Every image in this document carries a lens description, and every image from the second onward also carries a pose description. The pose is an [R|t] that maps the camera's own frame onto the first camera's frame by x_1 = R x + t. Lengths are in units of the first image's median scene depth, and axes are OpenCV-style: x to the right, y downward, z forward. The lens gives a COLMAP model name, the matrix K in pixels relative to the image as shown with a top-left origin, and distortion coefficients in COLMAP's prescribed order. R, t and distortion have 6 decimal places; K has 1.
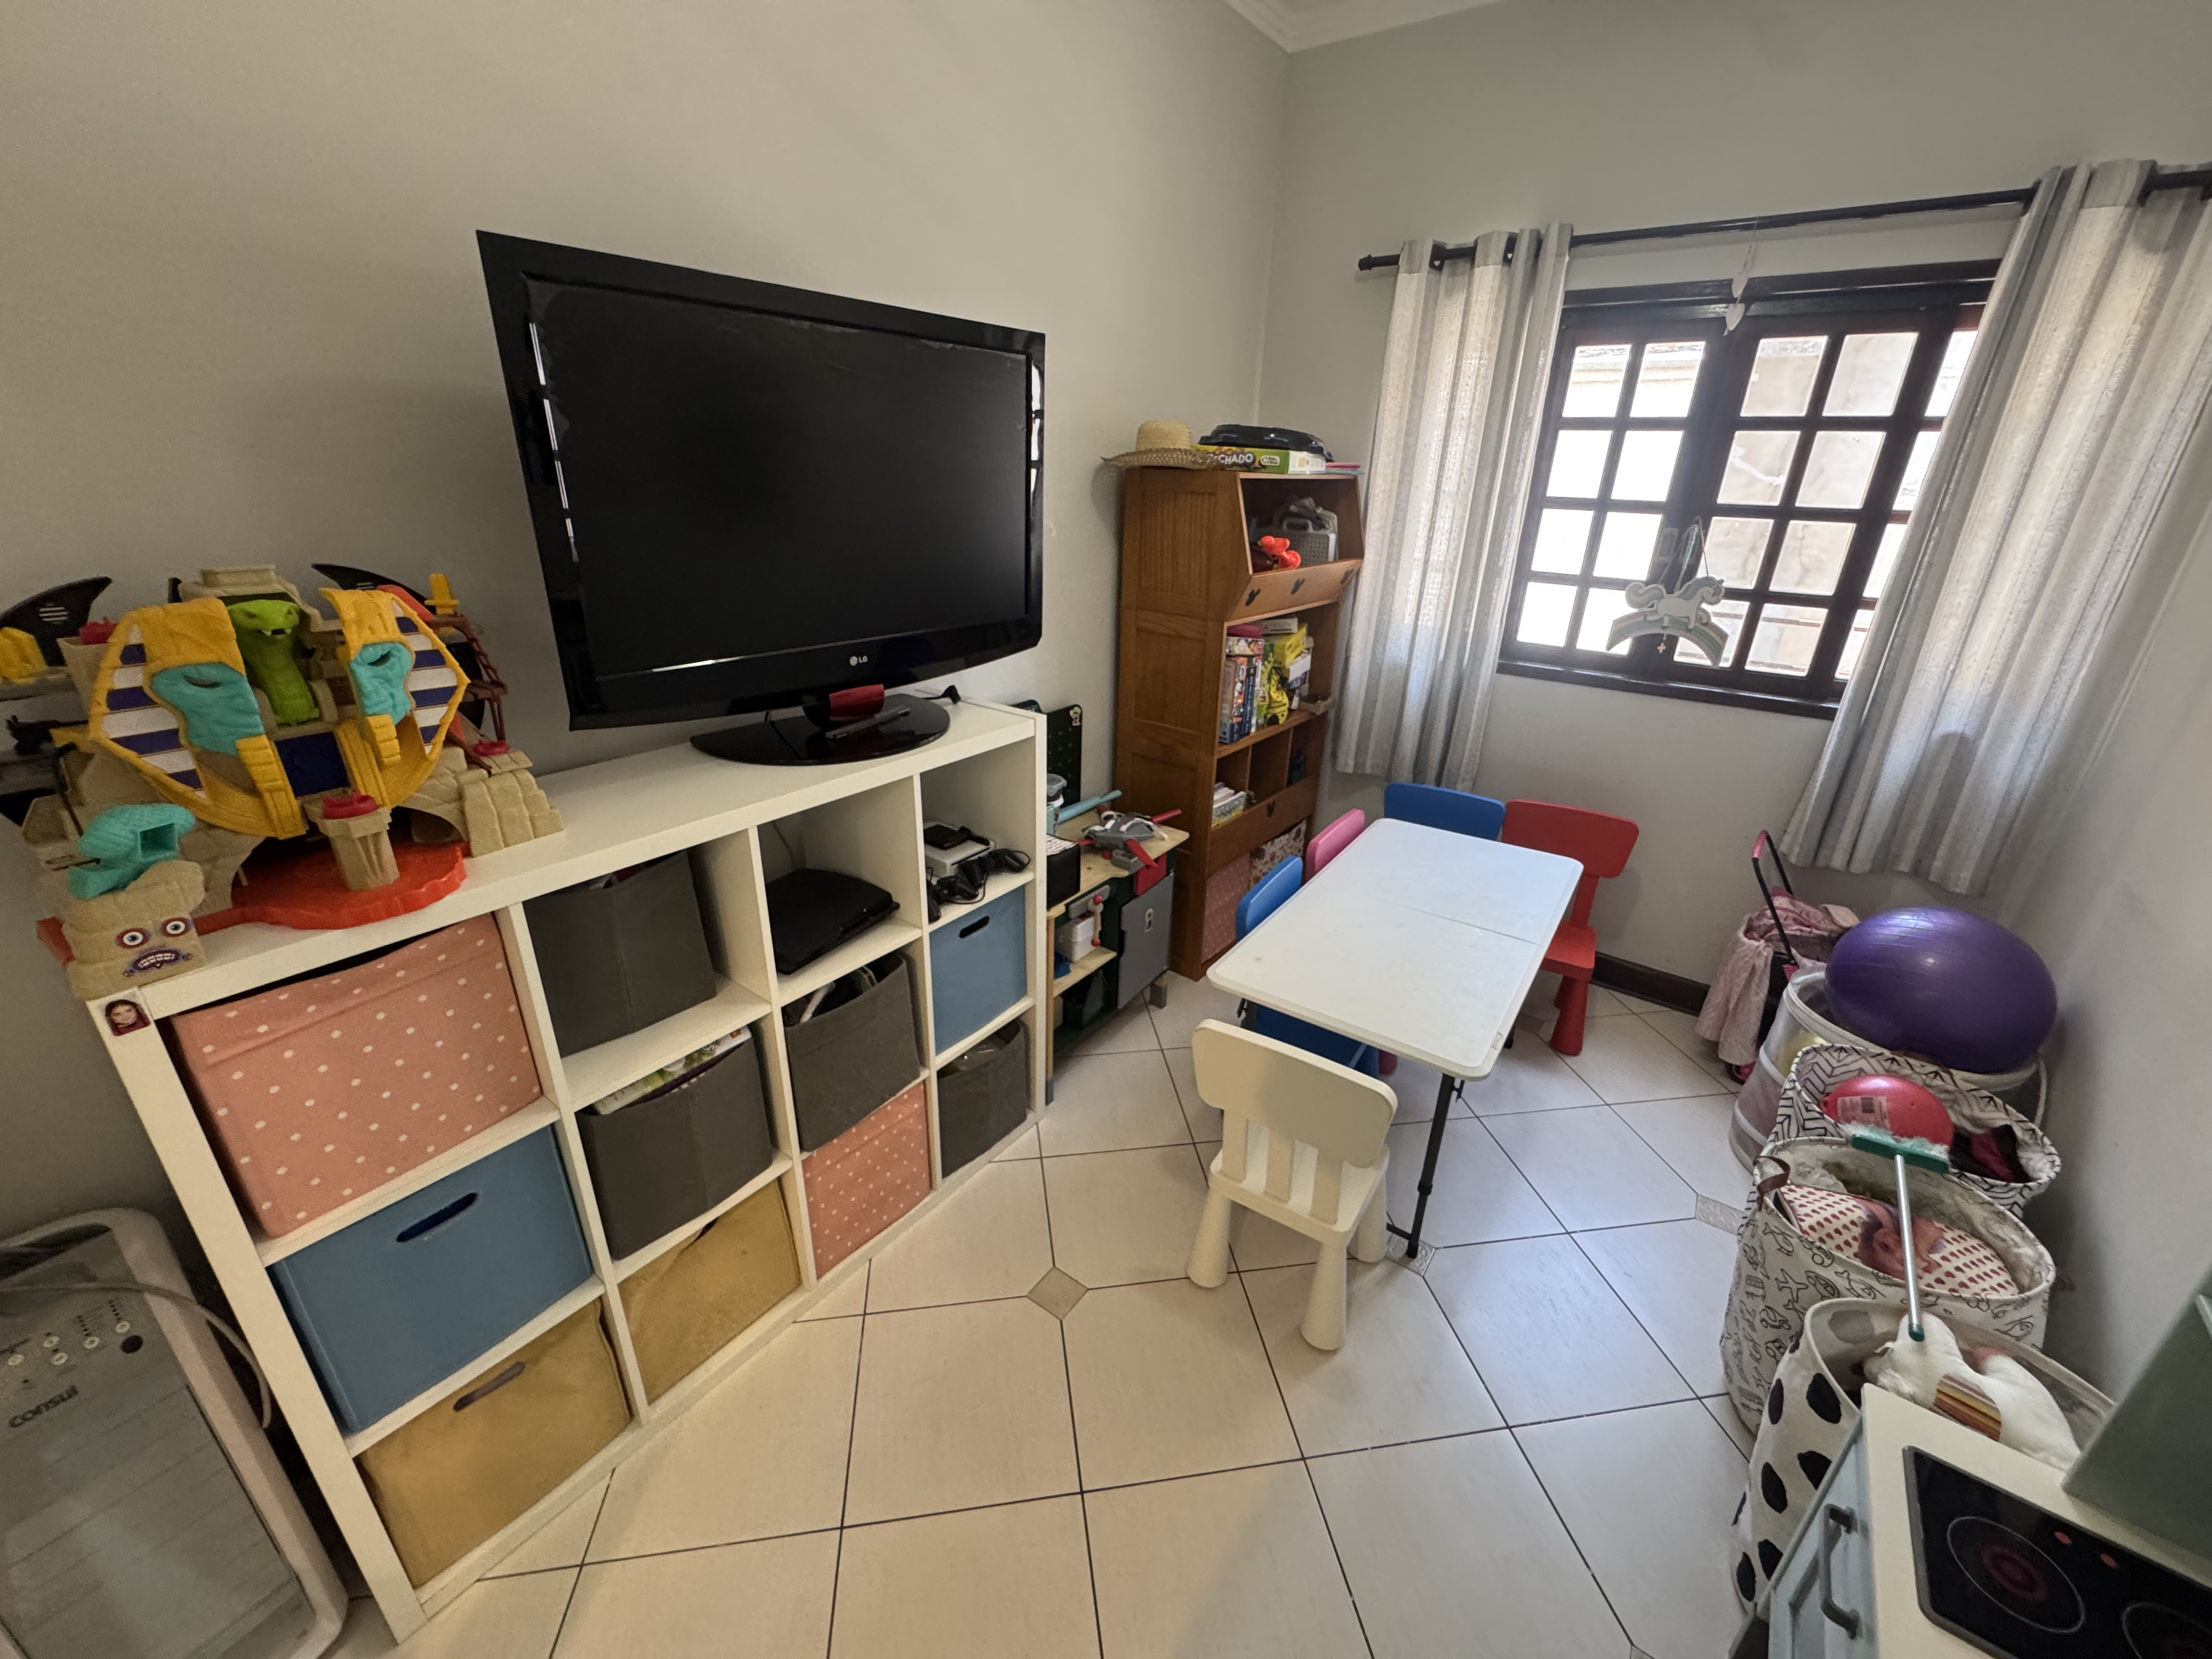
lens RADIAL K [[885.4, 0, 1102.9], [0, 885.4, 826.3], [0, 0, 1]] dist [-0.002500, -0.000019]
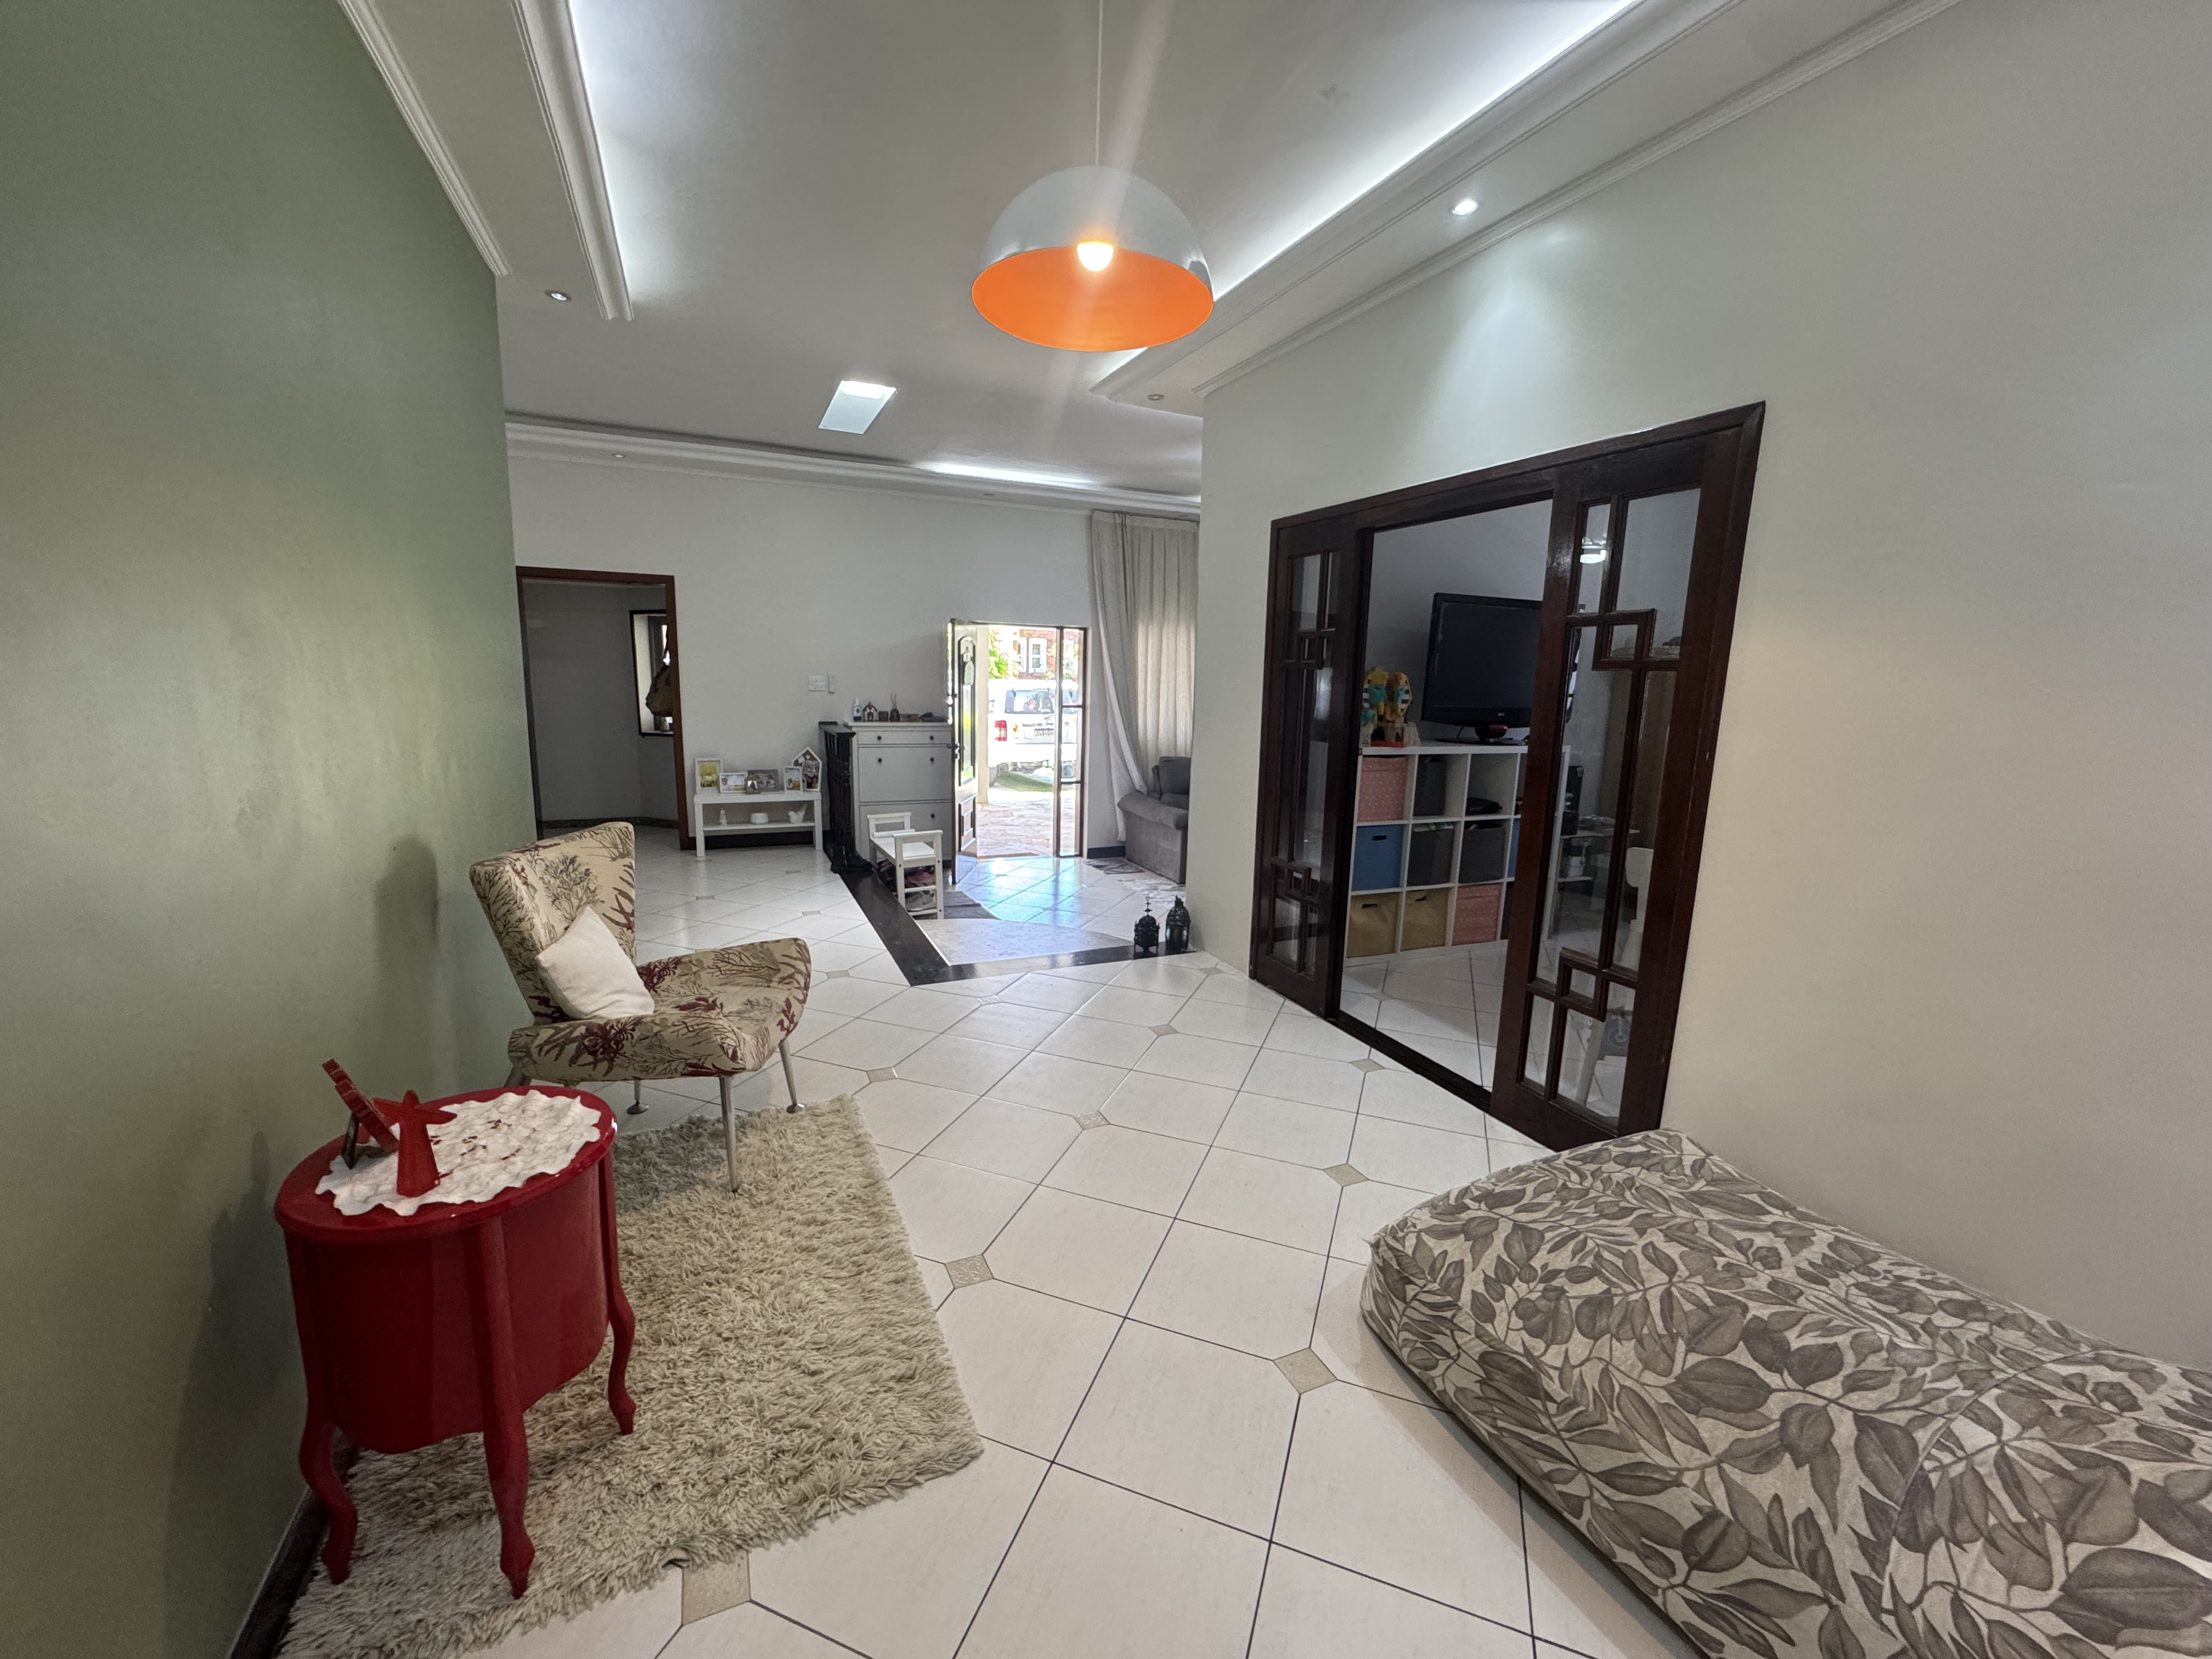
lens RADIAL K [[885.4, 0, 1102.9], [0, 885.4, 826.3], [0, 0, 1]] dist [-0.002500, -0.000019]
pose [[0.869899, 0.085520, -0.485760, 0.022607], [-0.196847, 0.963216, -0.182936, 0.945014], [0.452247, 0.254756, 0.854735, -1.955801]]
